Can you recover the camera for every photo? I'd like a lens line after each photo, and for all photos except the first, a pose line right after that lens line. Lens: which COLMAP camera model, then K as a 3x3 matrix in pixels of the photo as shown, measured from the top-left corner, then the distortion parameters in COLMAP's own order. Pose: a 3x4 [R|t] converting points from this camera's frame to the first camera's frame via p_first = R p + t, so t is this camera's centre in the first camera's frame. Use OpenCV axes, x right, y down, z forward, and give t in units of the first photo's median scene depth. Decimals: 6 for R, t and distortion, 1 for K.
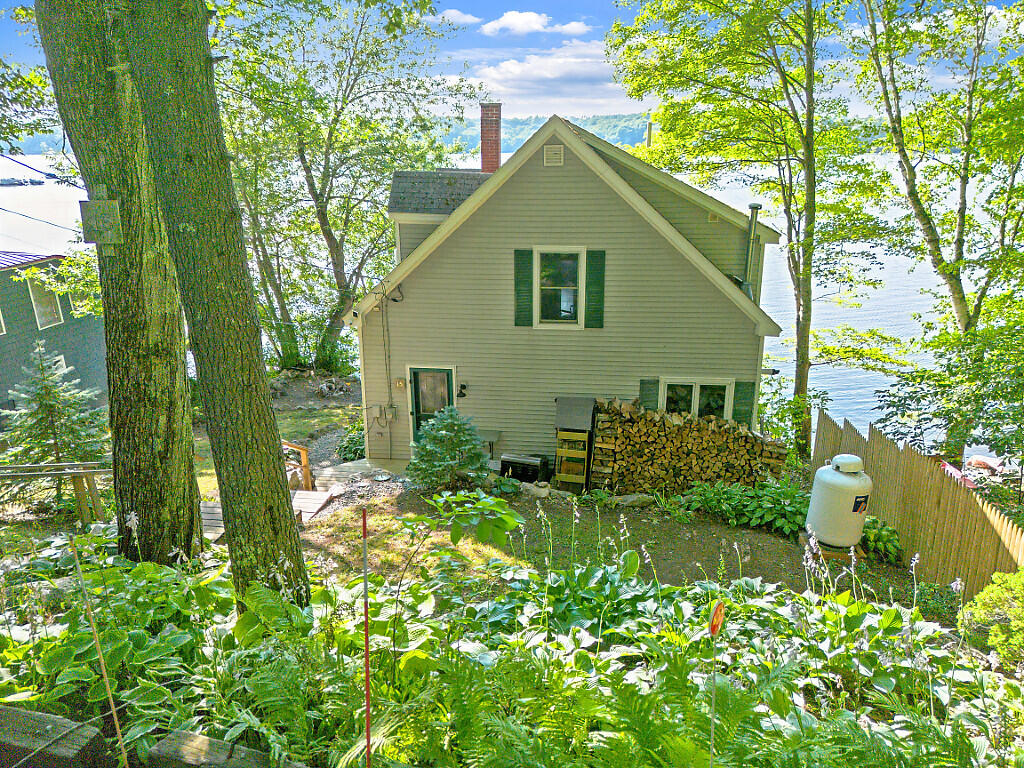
lens RADIAL K [[706.7, 0, 506.9], [0, 706.7, 383.9], [0, 0, 1]] dist [0.048146, -0.037440]
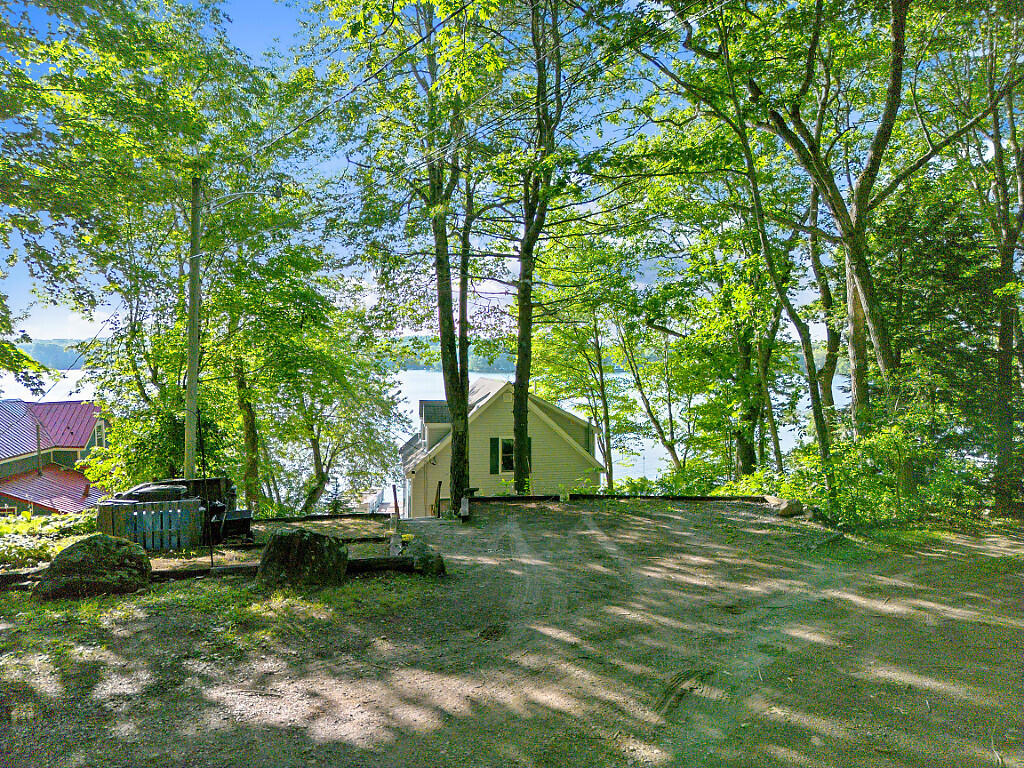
lens RADIAL K [[706.7, 0, 506.9], [0, 706.7, 383.9], [0, 0, 1]] dist [0.048146, -0.037440]
pose [[0.951882, 0.000806, 0.306463, -0.480311], [0.087399, 0.957755, -0.273983, 0.196673], [-0.293737, 0.287584, 0.911600, -0.817736]]
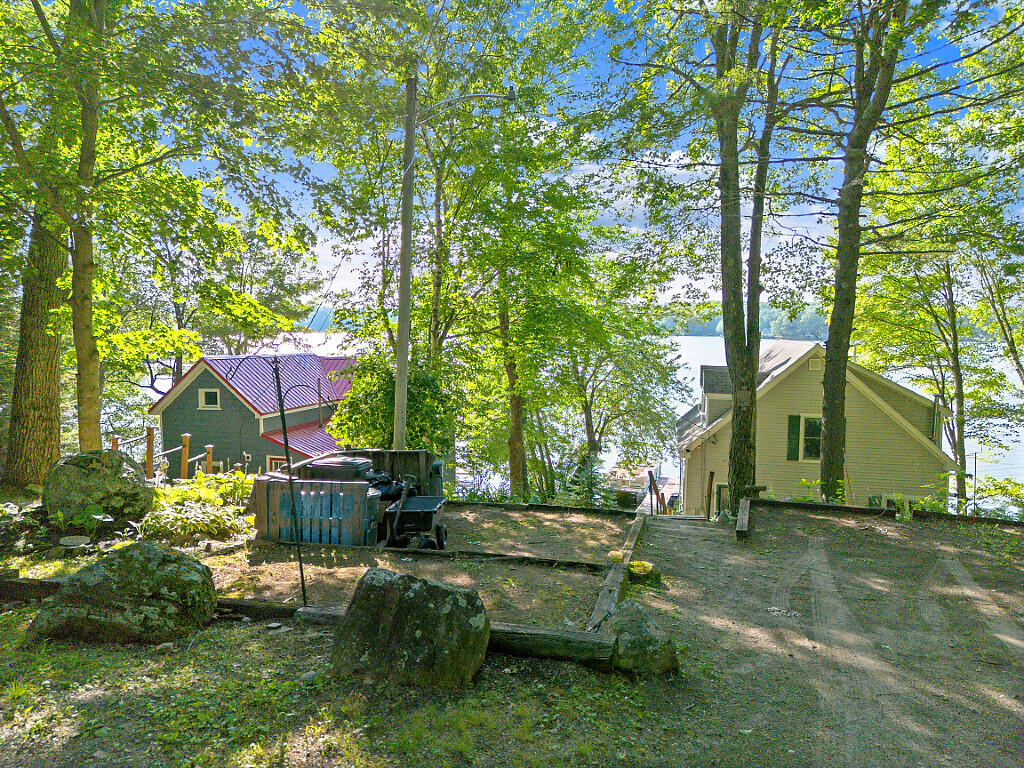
lens RADIAL K [[706.7, 0, 506.9], [0, 706.7, 383.9], [0, 0, 1]] dist [0.048146, -0.037440]
pose [[0.995257, 0.023809, -0.094317, -0.406727], [-0.045645, 0.970518, -0.236666, 0.140494], [0.085902, 0.239849, 0.967002, -0.594007]]
